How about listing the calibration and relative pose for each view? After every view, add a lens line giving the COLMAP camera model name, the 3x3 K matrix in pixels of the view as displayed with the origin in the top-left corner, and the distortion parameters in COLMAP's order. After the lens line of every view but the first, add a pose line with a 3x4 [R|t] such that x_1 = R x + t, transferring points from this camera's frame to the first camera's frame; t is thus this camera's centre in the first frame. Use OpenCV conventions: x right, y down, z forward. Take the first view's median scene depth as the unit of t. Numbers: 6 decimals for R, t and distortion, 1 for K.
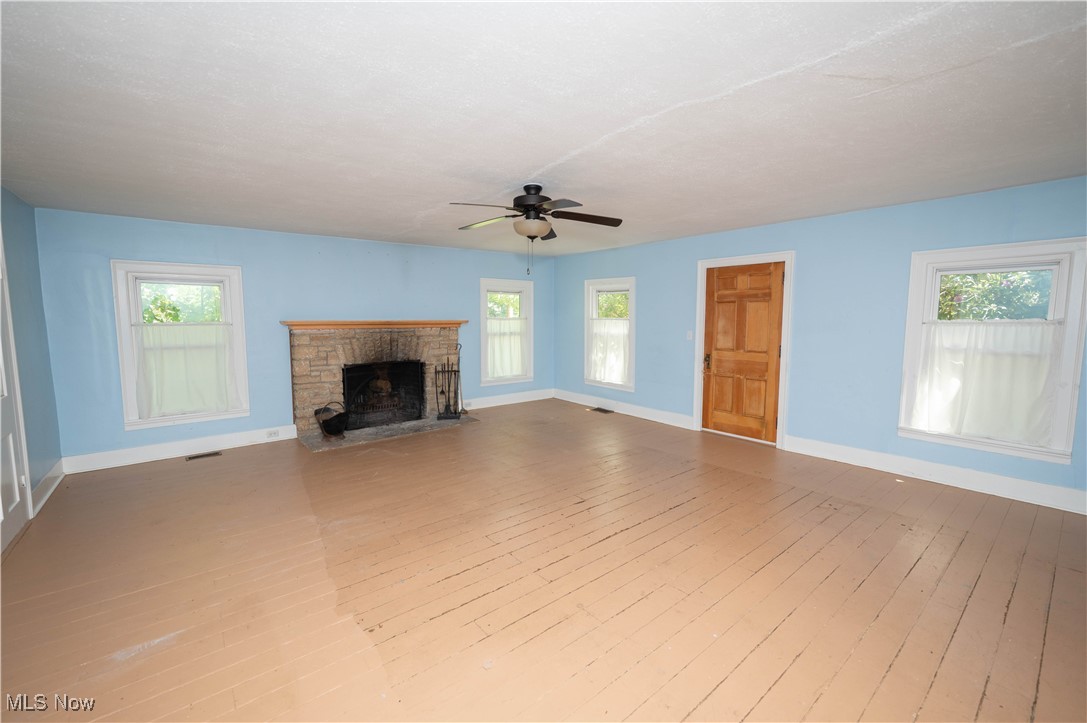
lens RADIAL K [[446.3, 0, 544.2], [0, 446.3, 360.7], [0, 0, 1]] dist [-0.004174, 0.000631]
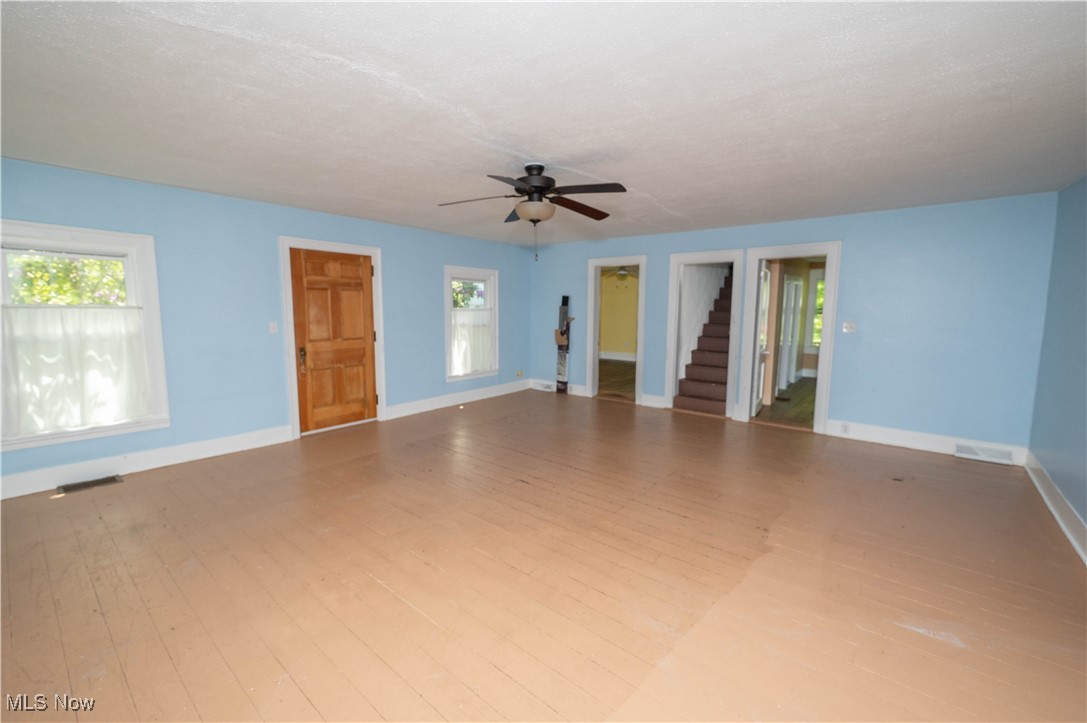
lens RADIAL K [[446.3, 0, 543.0], [0, 446.3, 359.2], [0, 0, 1]] dist [-0.004174, 0.000631]
pose [[-0.200714, -0.116792, 0.972663, -0.613514], [0.085744, 0.986963, 0.136203, -0.074597], [-0.975890, 0.110738, -0.188083, 0.746876]]
